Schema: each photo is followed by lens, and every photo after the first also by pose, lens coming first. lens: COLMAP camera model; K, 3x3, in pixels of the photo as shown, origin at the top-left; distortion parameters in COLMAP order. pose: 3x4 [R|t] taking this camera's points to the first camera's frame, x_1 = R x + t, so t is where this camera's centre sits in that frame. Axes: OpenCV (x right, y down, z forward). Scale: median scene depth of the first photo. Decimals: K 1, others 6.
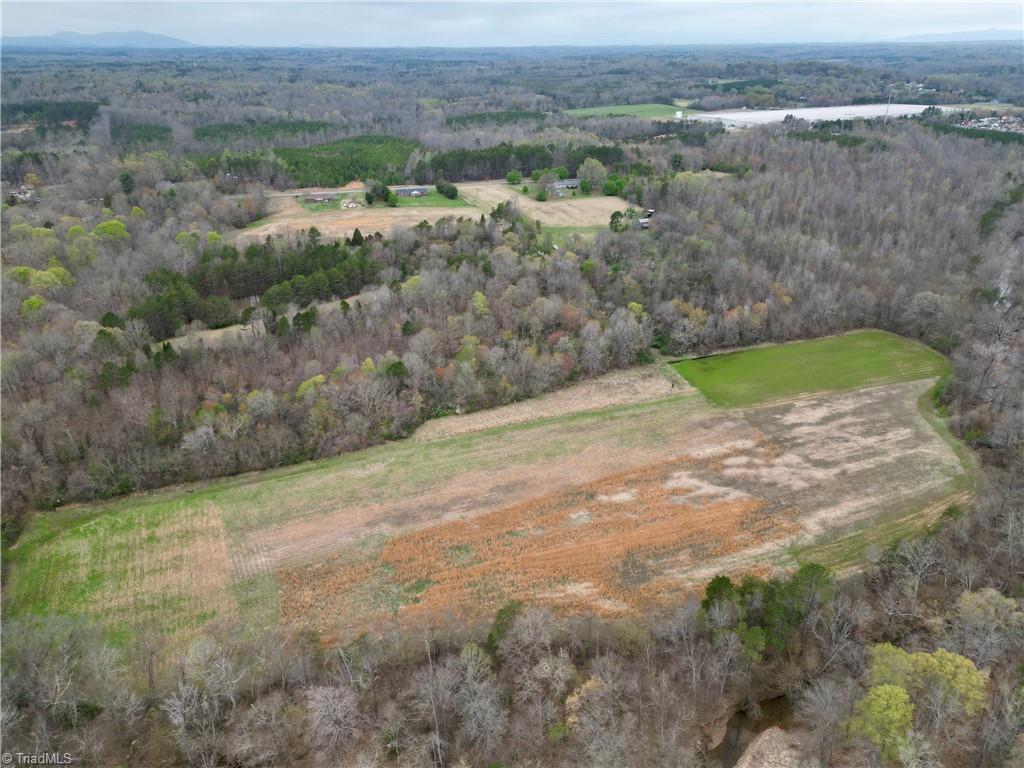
lens RADIAL K [[709.9, 0, 510.5], [0, 709.9, 379.8], [0, 0, 1]] dist [0.078931, -0.067011]
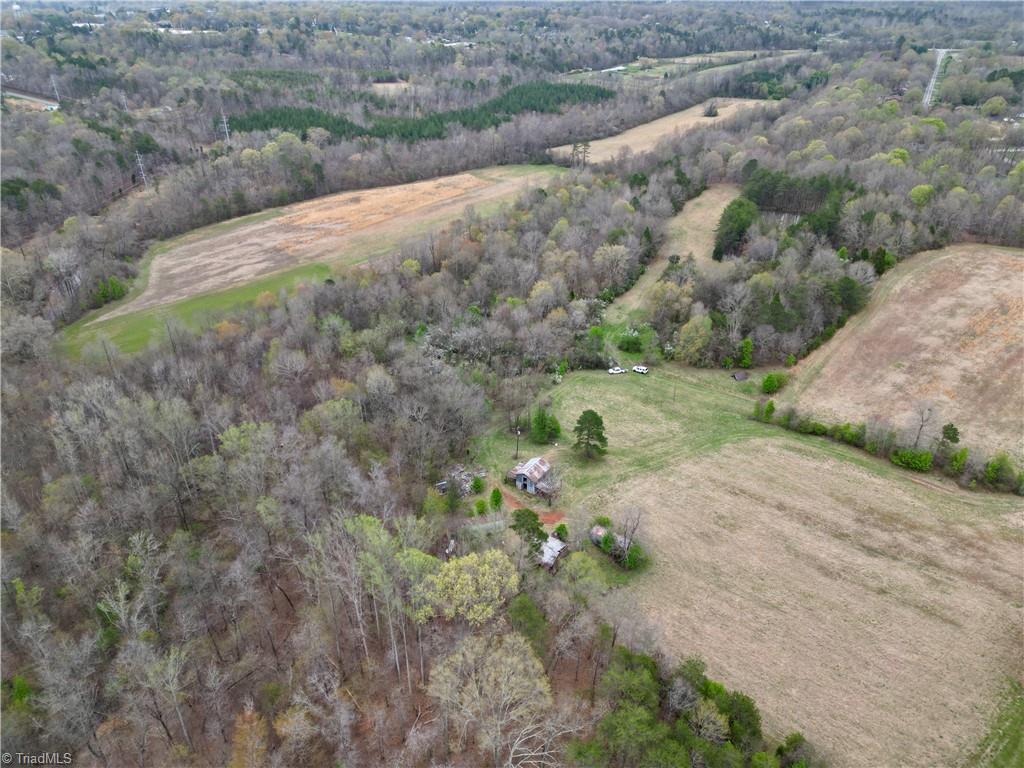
lens RADIAL K [[709.9, 0, 514.6], [0, 709.9, 384.8], [0, 0, 1]] dist [0.078931, -0.067011]
pose [[-0.882665, 0.240183, -0.403998, 0.495390], [-0.189859, 0.604104, 0.773958, -0.785249], [0.429949, 0.759849, -0.487621, 1.745485]]
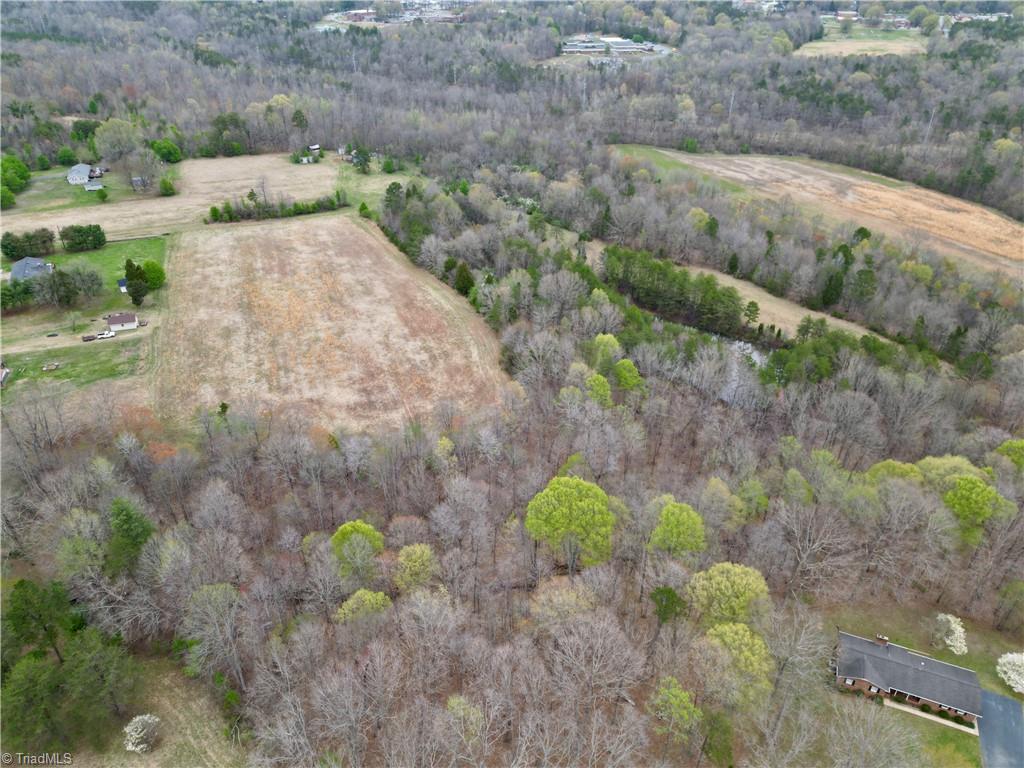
lens RADIAL K [[709.9, 0, 513.0], [0, 709.9, 389.8], [0, 0, 1]] dist [0.078931, -0.067011]
pose [[-0.101583, -0.530284, 0.841712, -1.059614], [0.408550, 0.749212, 0.521315, -0.580766], [-0.907066, 0.396838, 0.140540, 1.274614]]
